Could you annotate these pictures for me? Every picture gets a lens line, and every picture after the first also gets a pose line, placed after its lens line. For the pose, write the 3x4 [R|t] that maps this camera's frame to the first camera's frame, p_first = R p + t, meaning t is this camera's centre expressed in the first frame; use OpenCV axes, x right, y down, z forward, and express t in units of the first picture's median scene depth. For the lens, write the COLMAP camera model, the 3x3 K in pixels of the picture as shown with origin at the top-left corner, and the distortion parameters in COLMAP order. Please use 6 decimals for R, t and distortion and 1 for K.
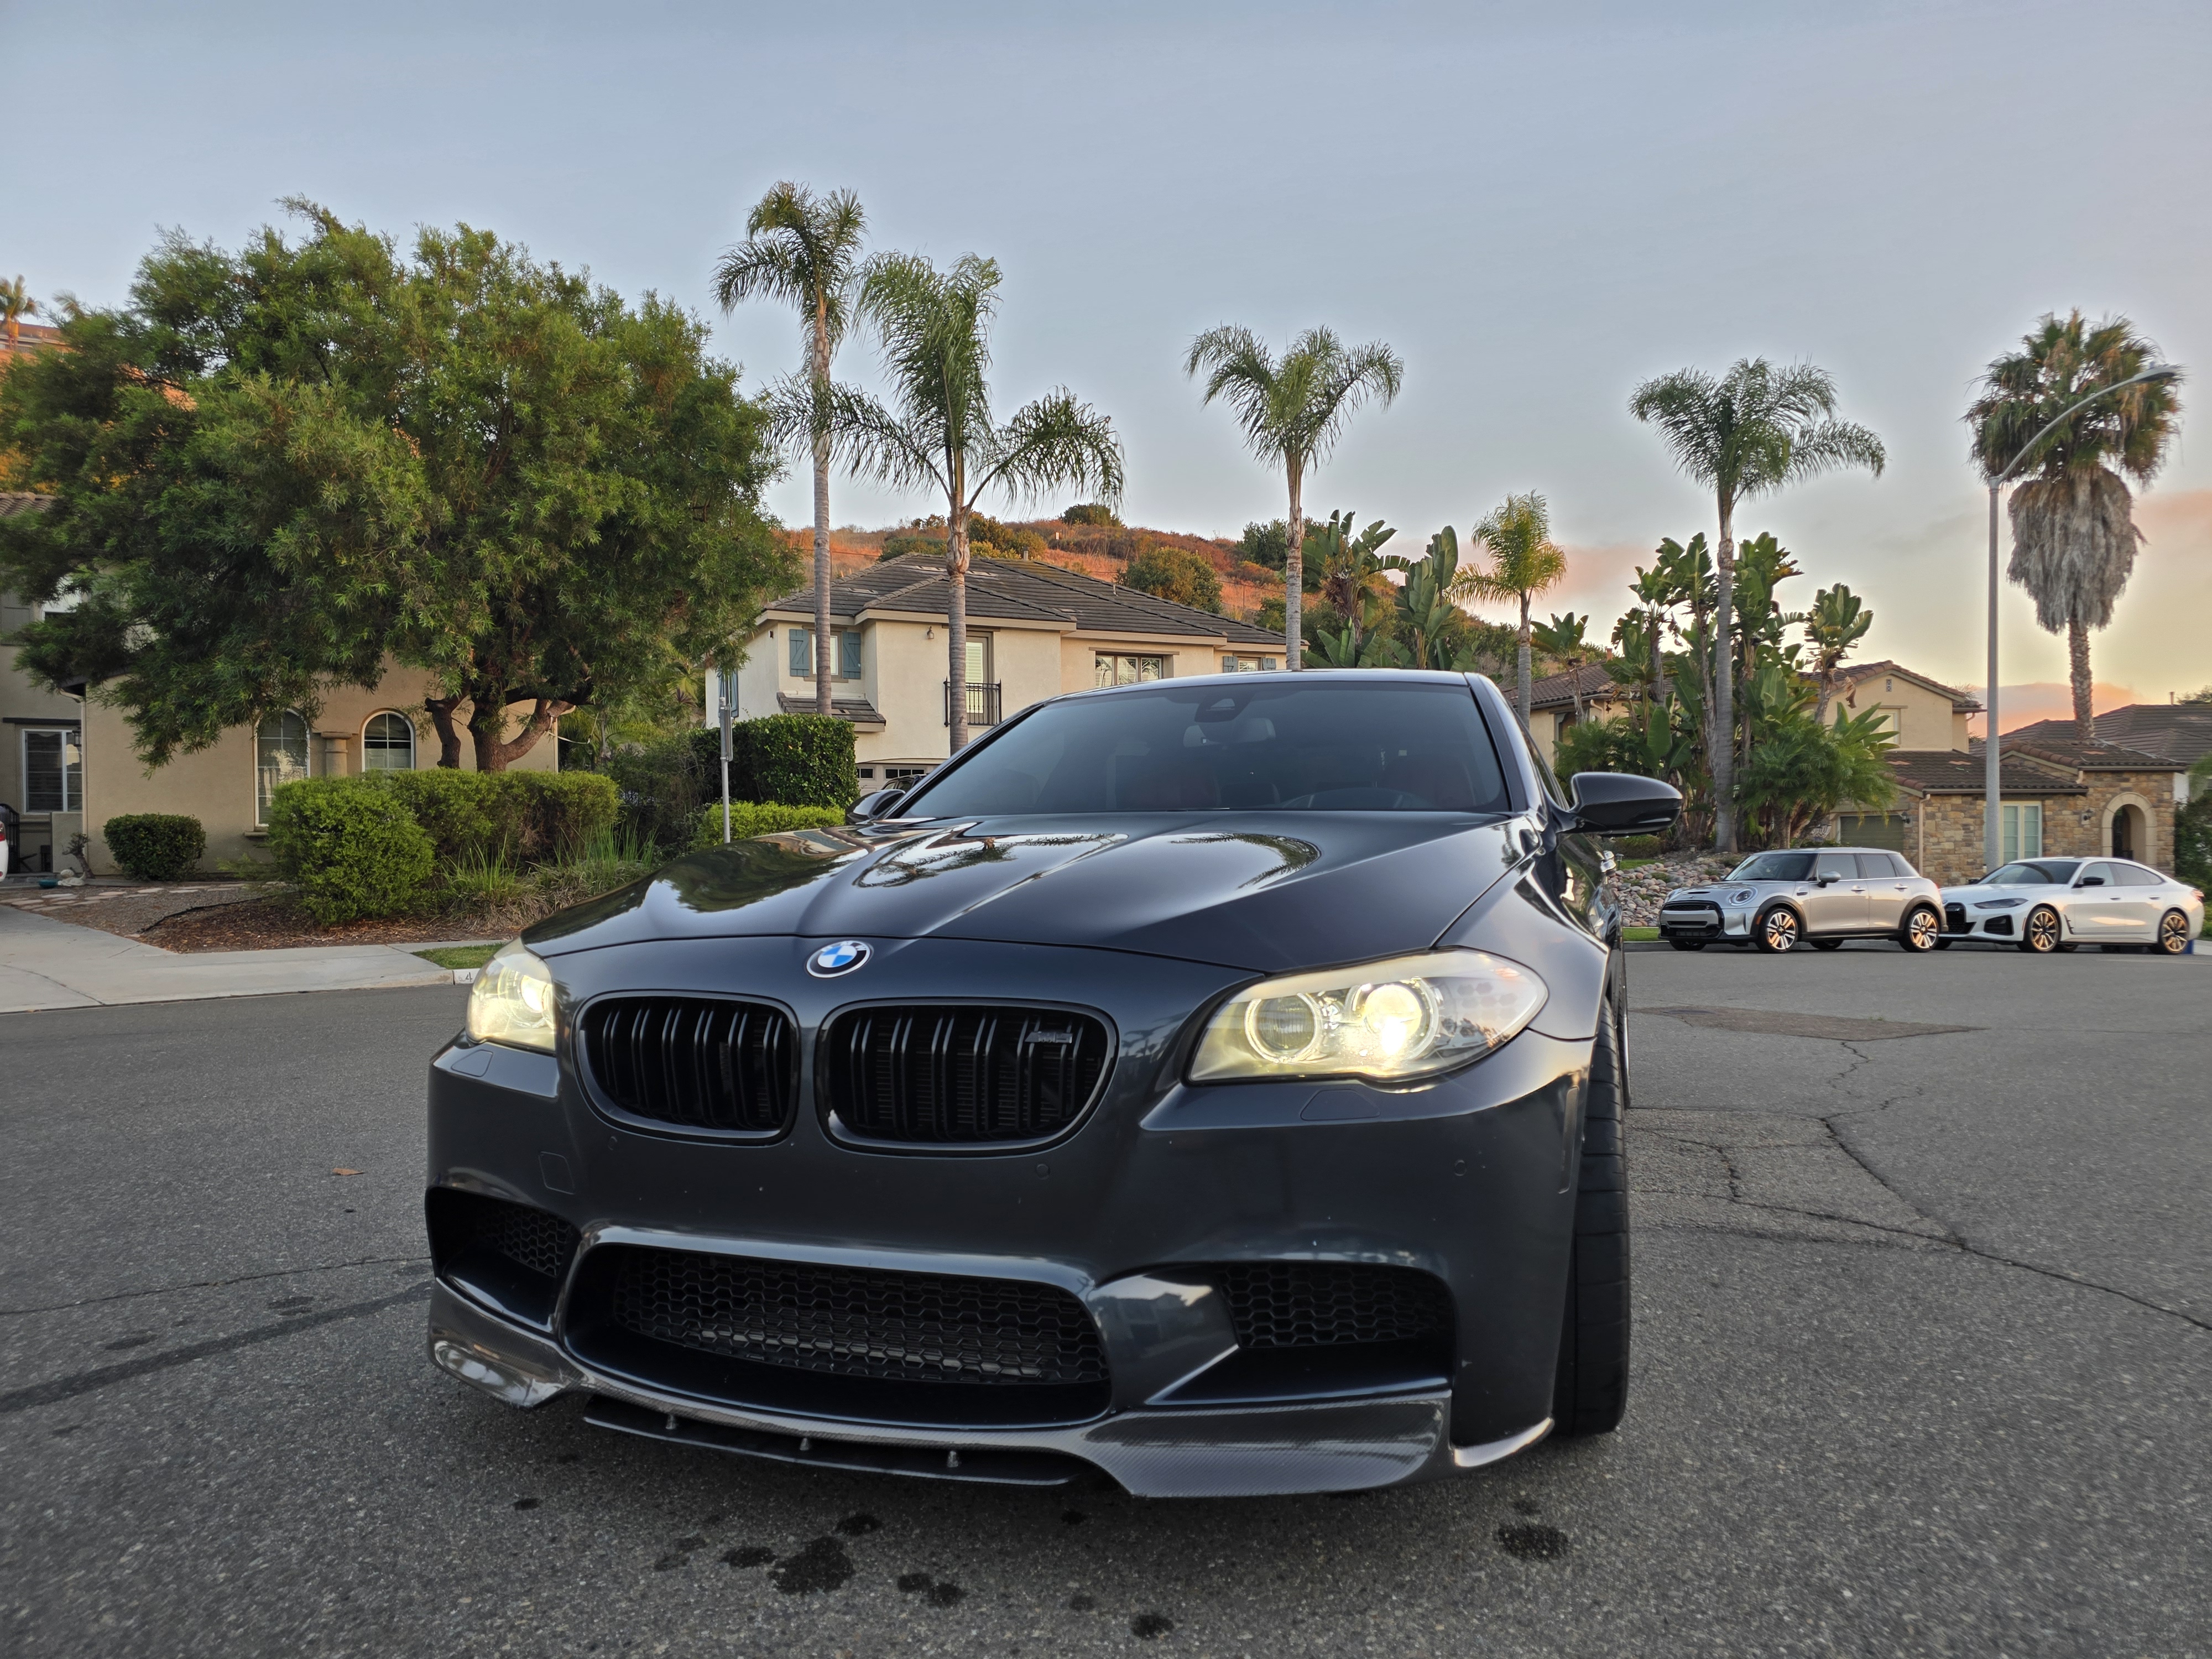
lens RADIAL K [[1451.2, 0, 1113.7], [0, 1451.2, 845.6], [0, 0, 1]] dist [0.081877, -0.082393]
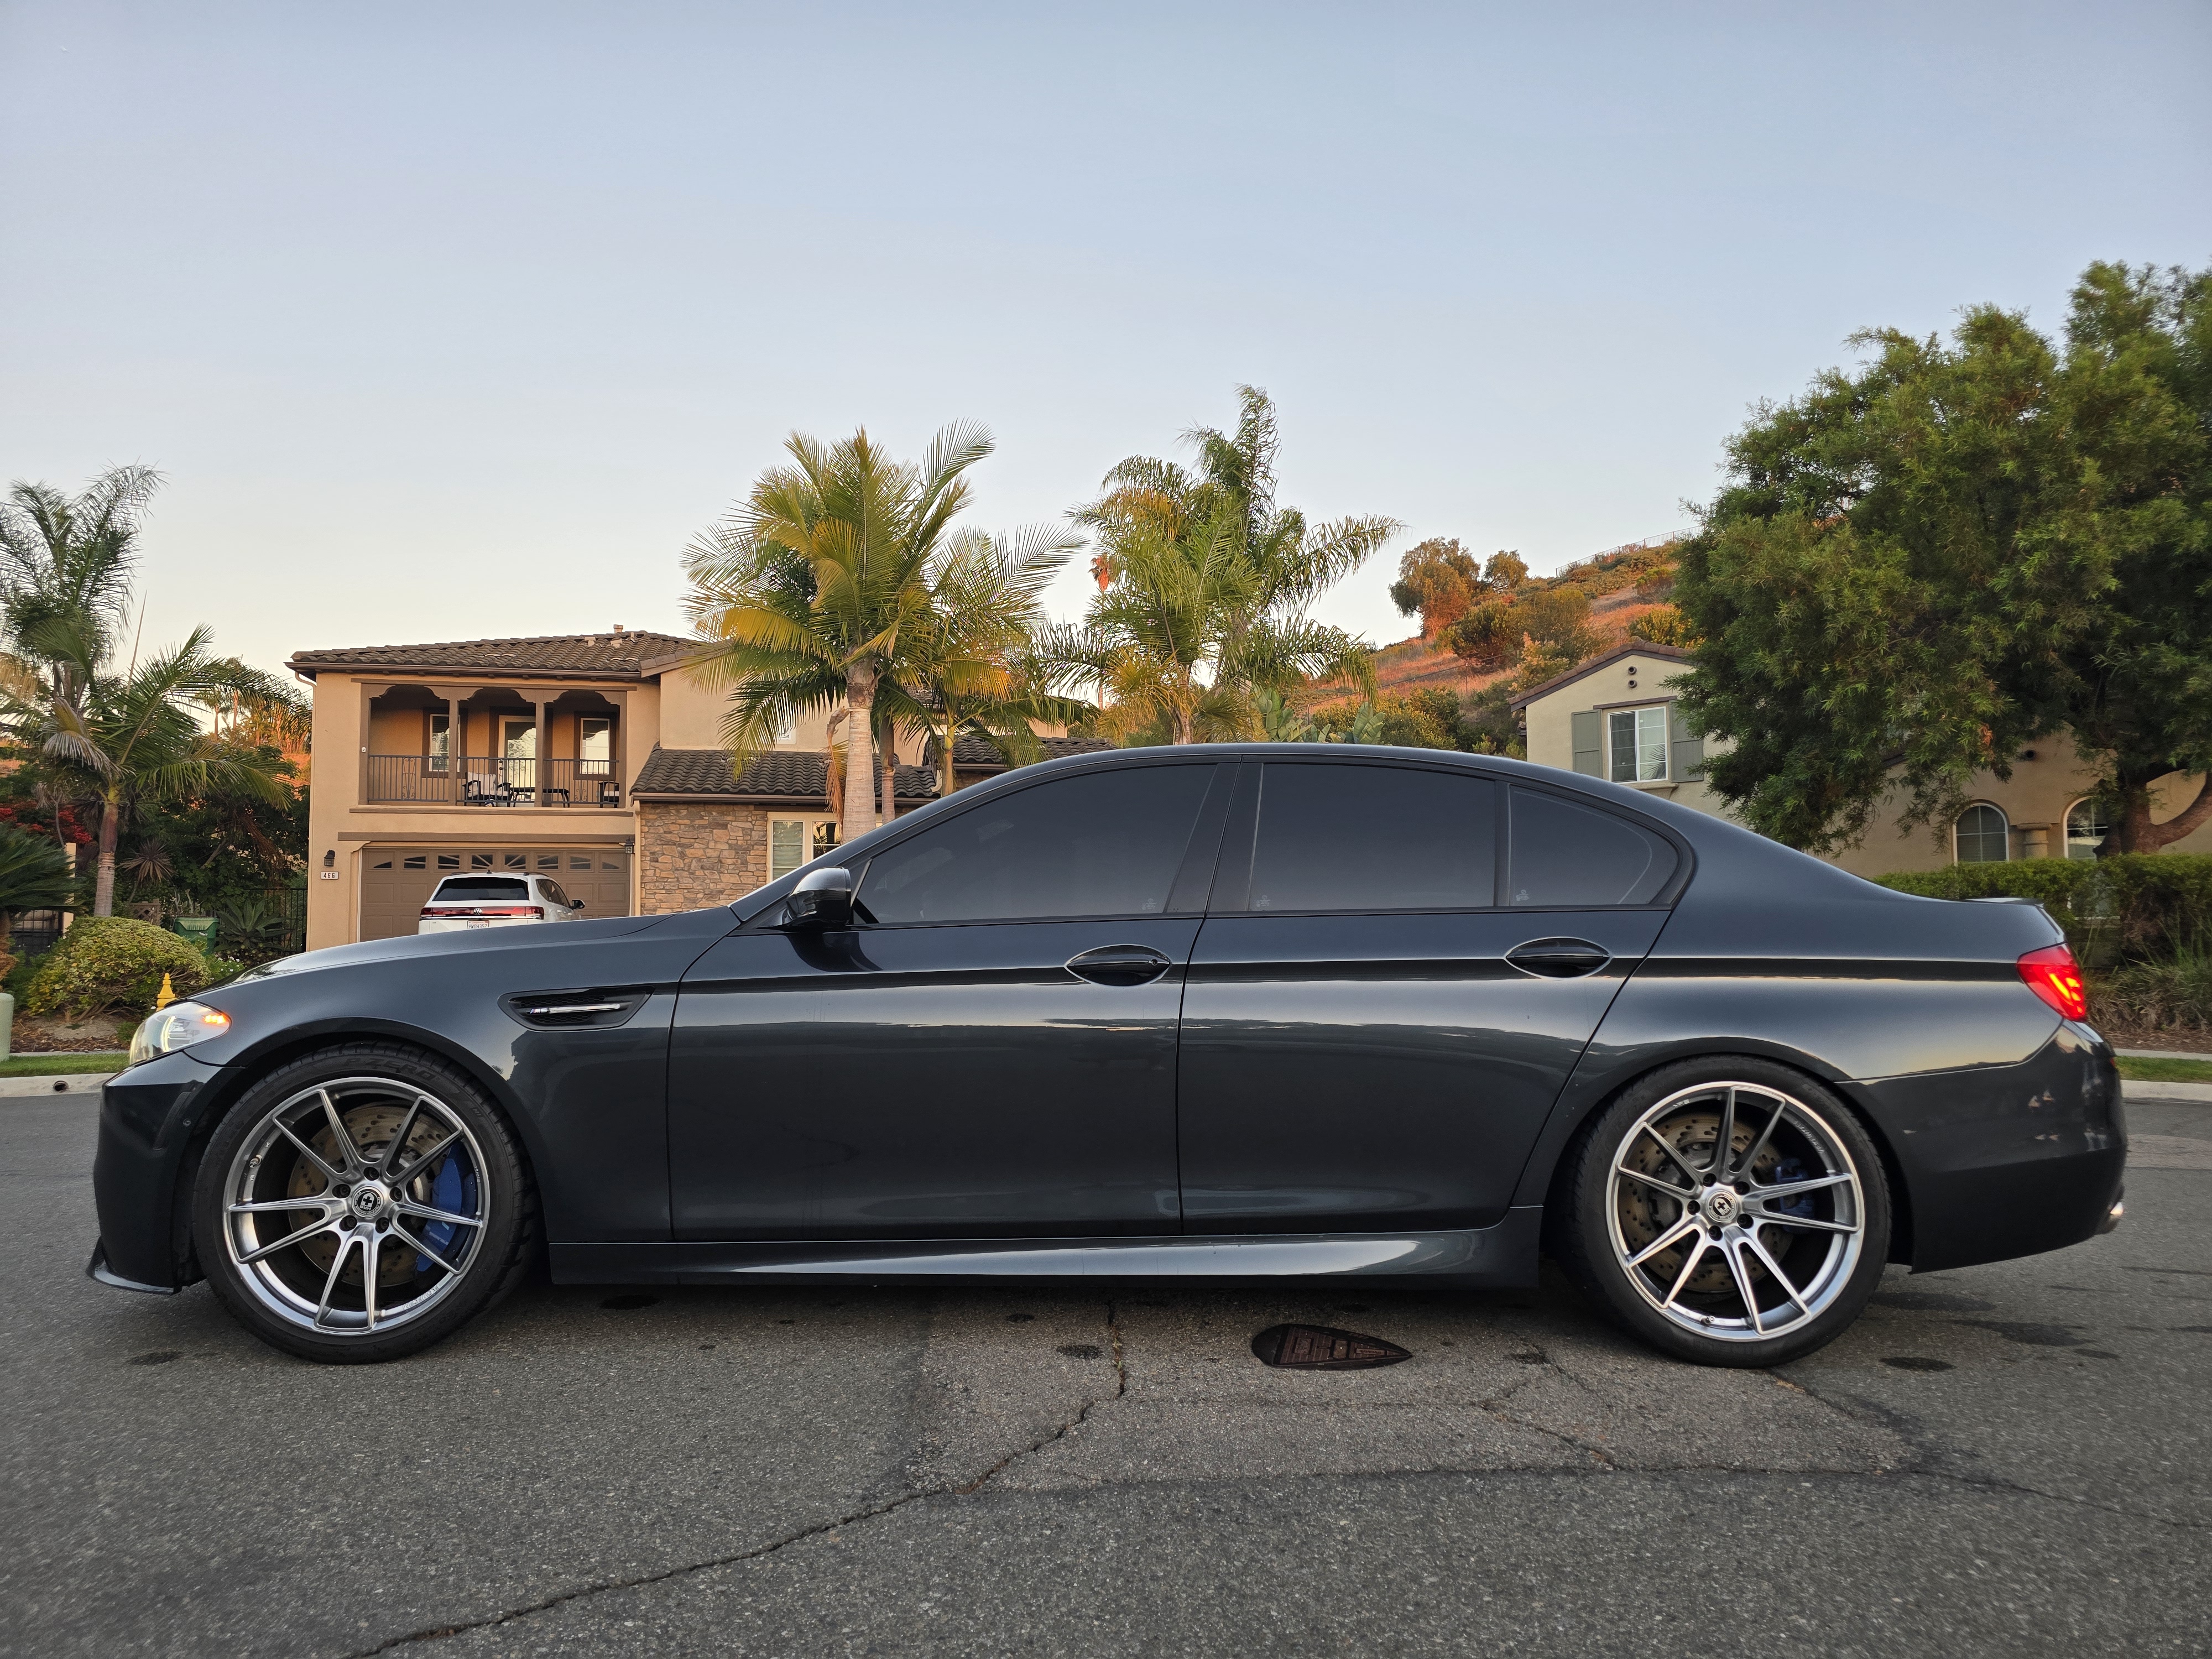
lens RADIAL K [[1484.7, 0, 1135.2], [0, 1484.7, 828.1], [0, 0, 1]] dist [0.007883, 0.004179]
pose [[0.341158, -0.072805, -0.937182, 0.239402], [0.001471, 0.997036, -0.076919, 0.000472], [0.940005, 0.024863, 0.340254, 0.151441]]
